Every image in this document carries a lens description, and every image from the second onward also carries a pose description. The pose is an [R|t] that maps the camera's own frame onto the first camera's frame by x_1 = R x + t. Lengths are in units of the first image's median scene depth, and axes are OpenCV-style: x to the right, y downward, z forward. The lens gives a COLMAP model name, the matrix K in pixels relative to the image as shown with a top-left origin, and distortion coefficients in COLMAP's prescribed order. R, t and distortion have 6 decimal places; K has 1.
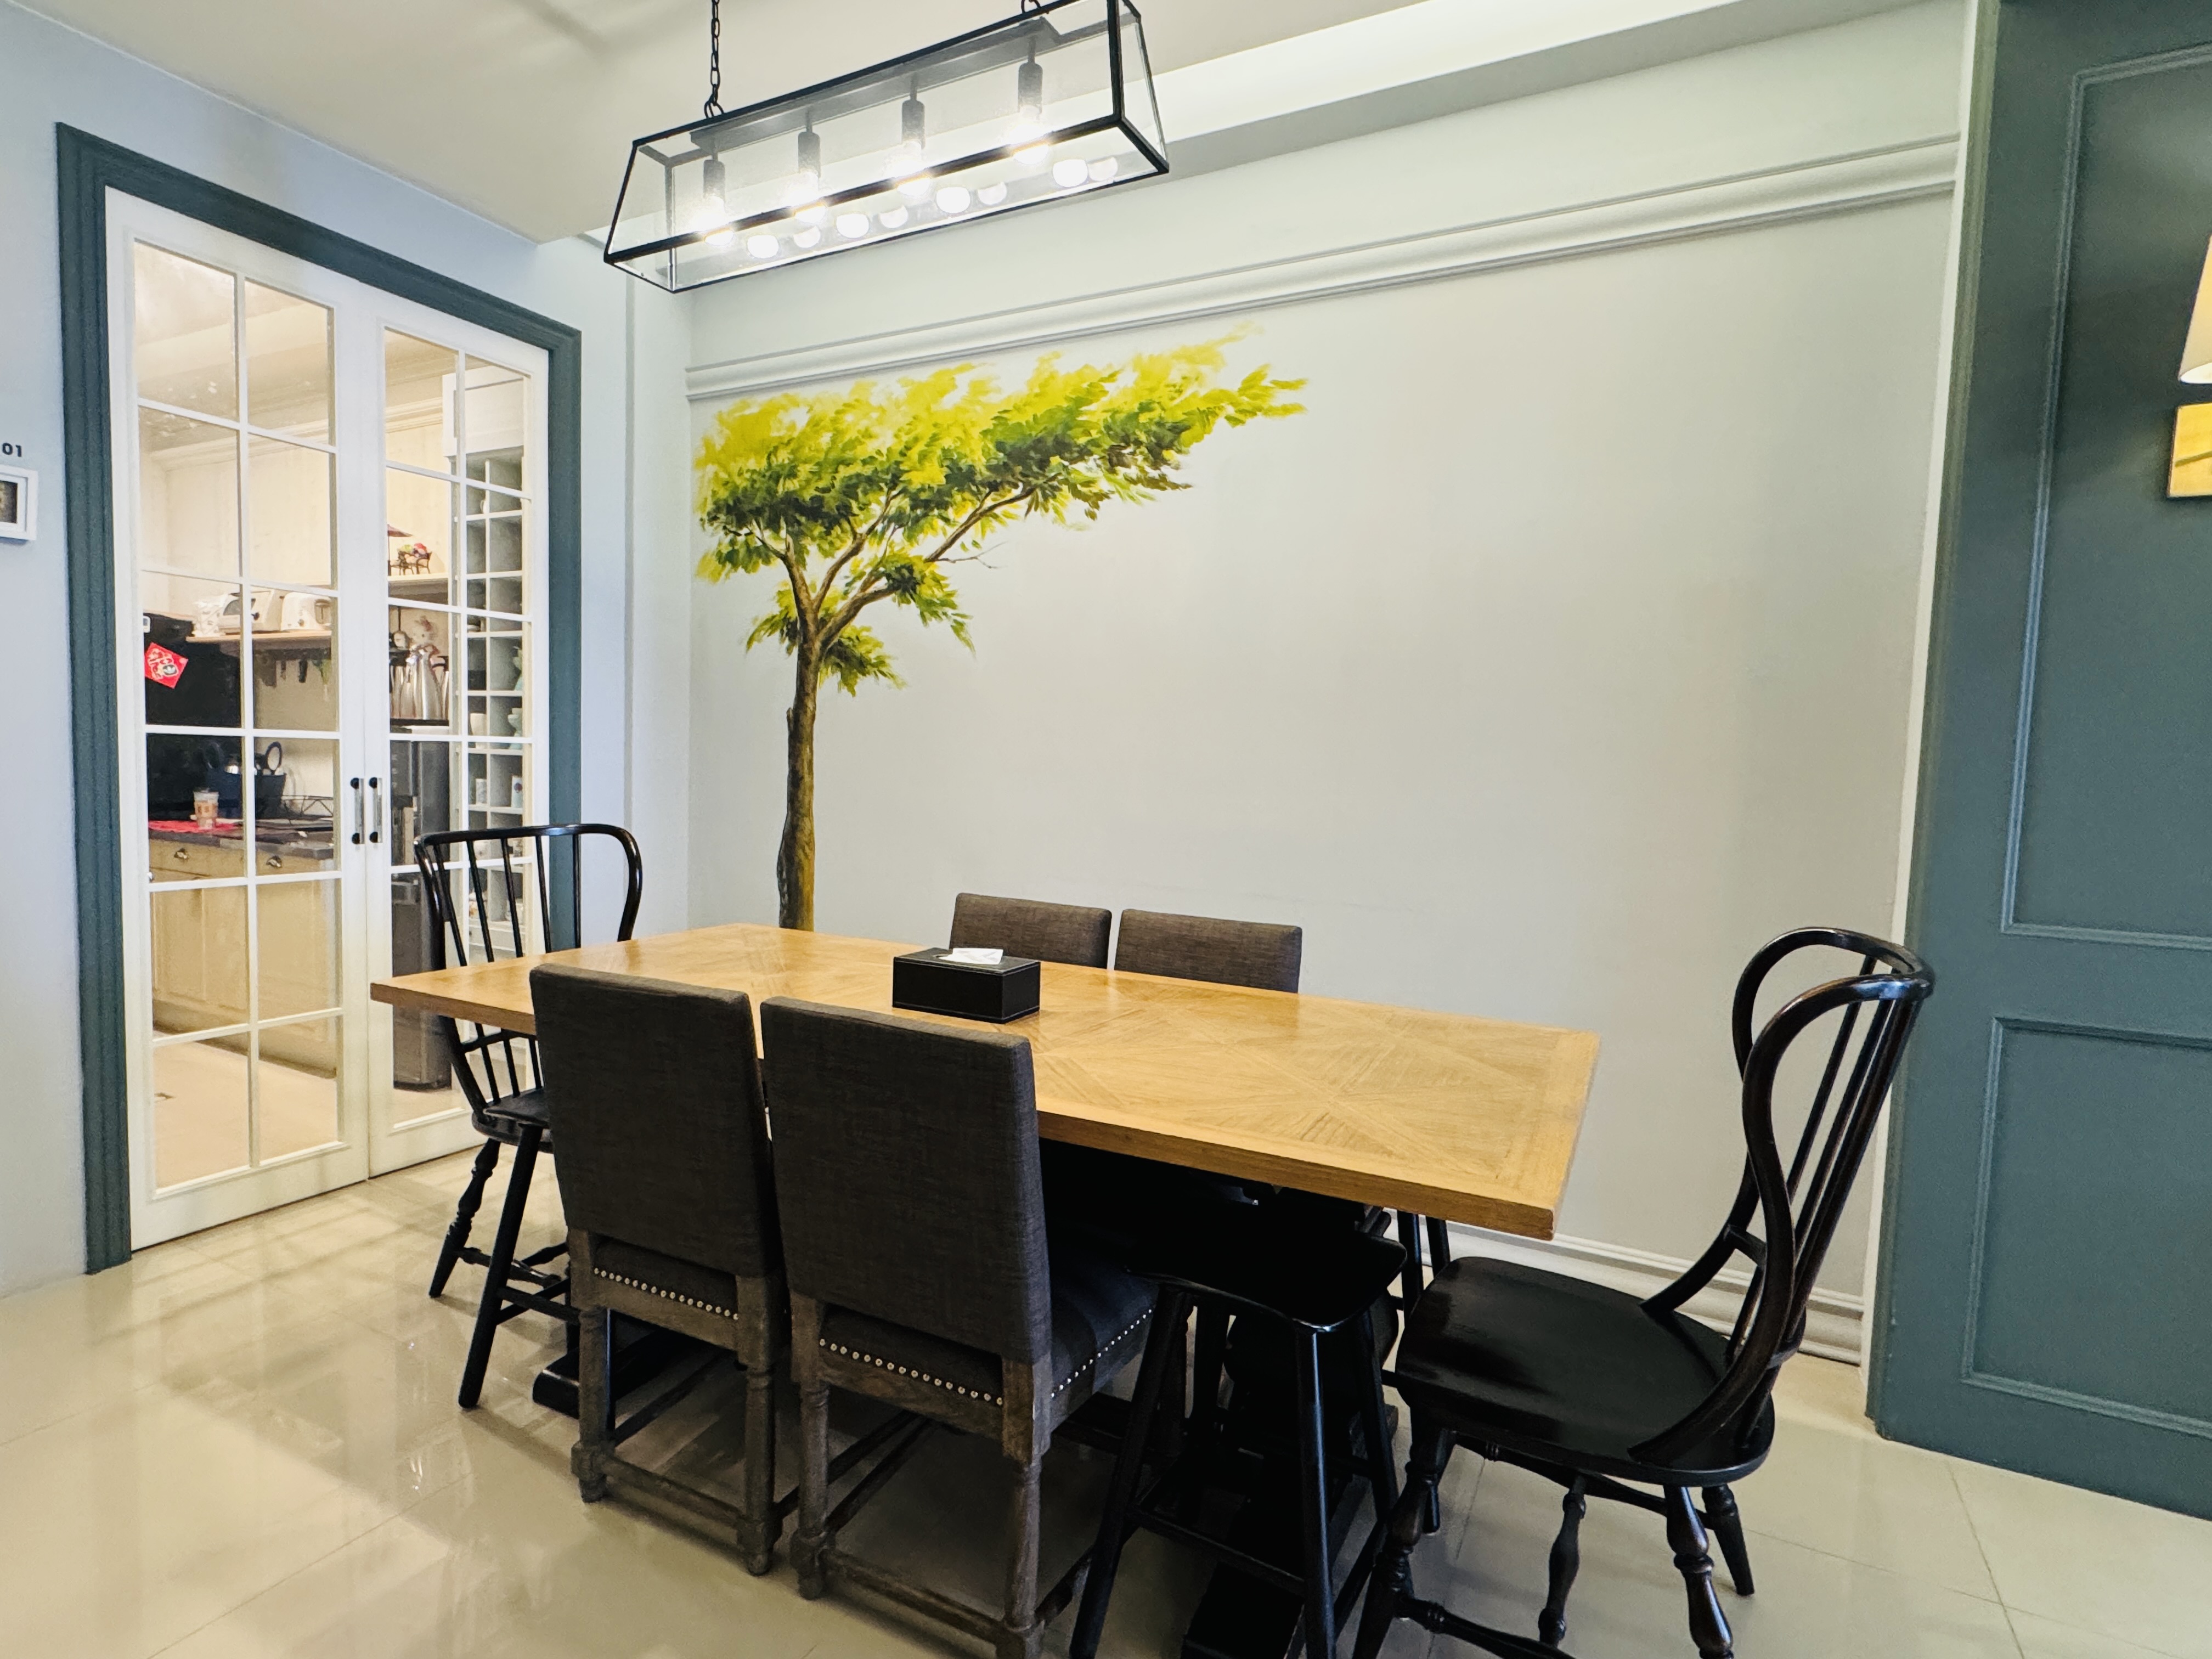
lens RADIAL K [[1098.8, 0, 1106.0], [0, 1098.8, 829.5], [0, 0, 1]] dist [-0.001580, -0.000555]
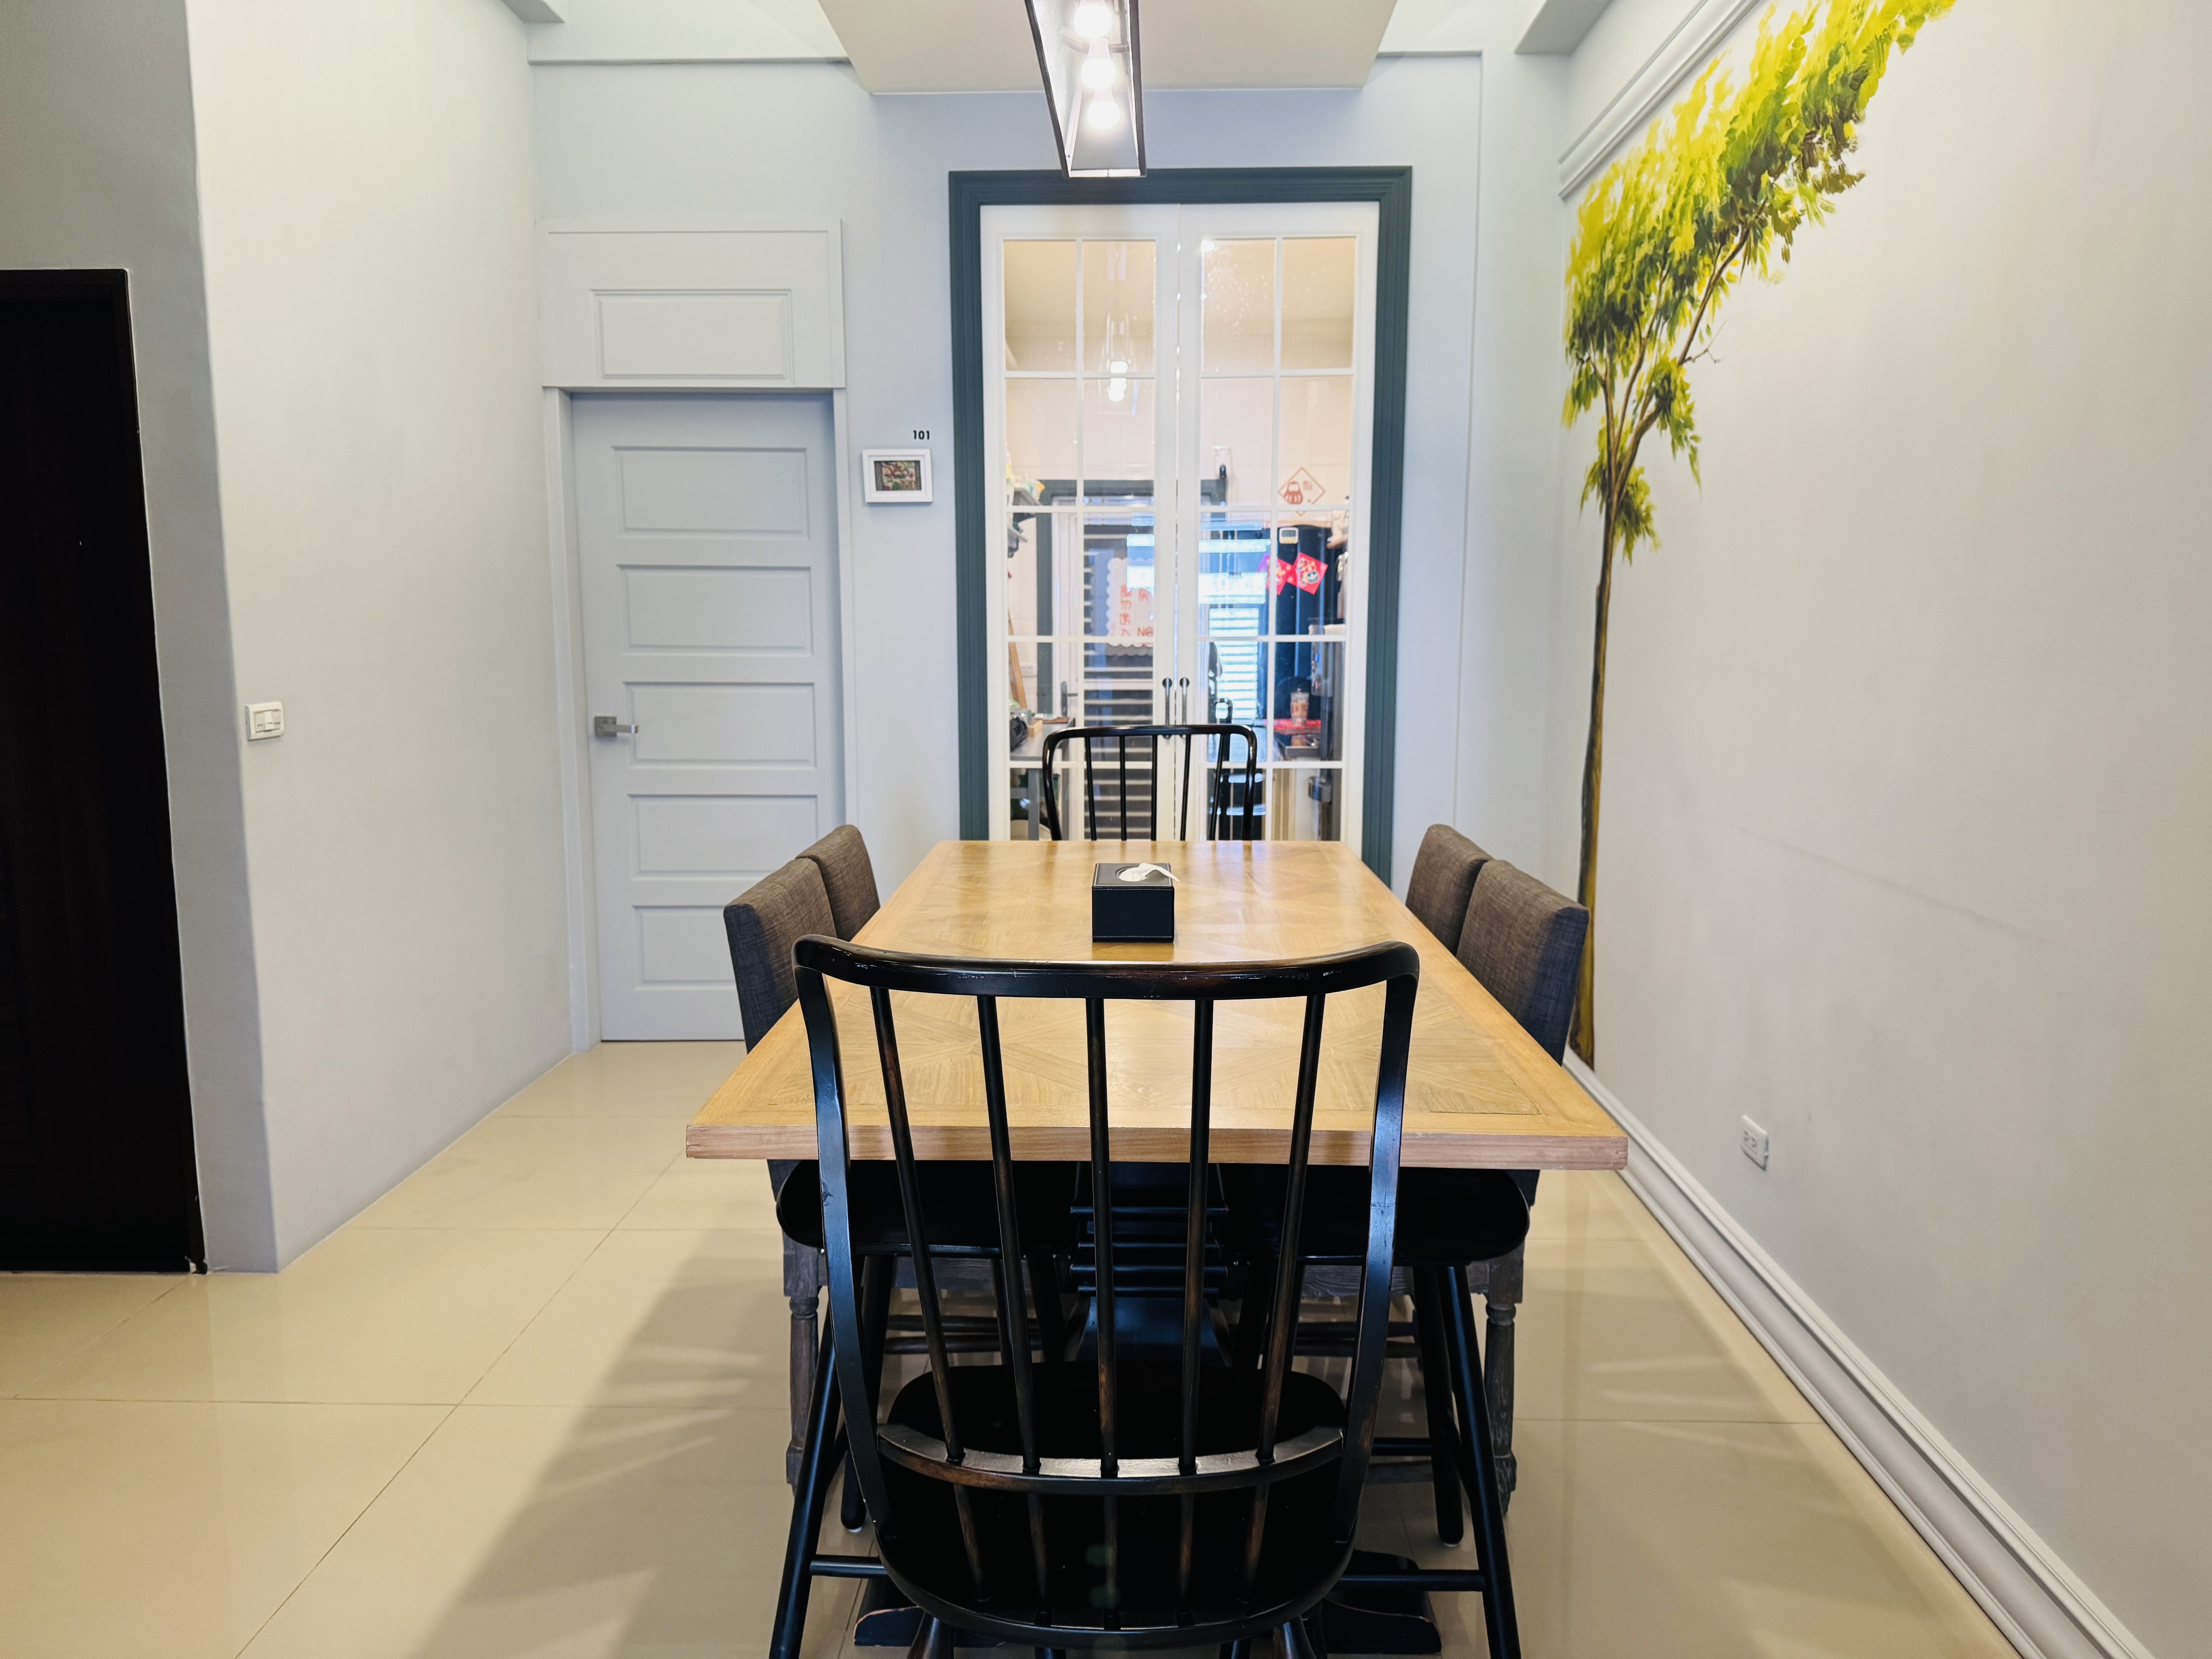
lens RADIAL K [[1527.9, 0, 1106.0], [0, 1527.9, 829.5], [0, 0, 1]] dist [0.003320, -0.048347]
pose [[0.458879, 0.083546, -0.884562, 0.540195], [-0.037776, 0.996504, 0.074522, -0.008972], [0.887695, -0.000781, 0.460430, 0.229419]]
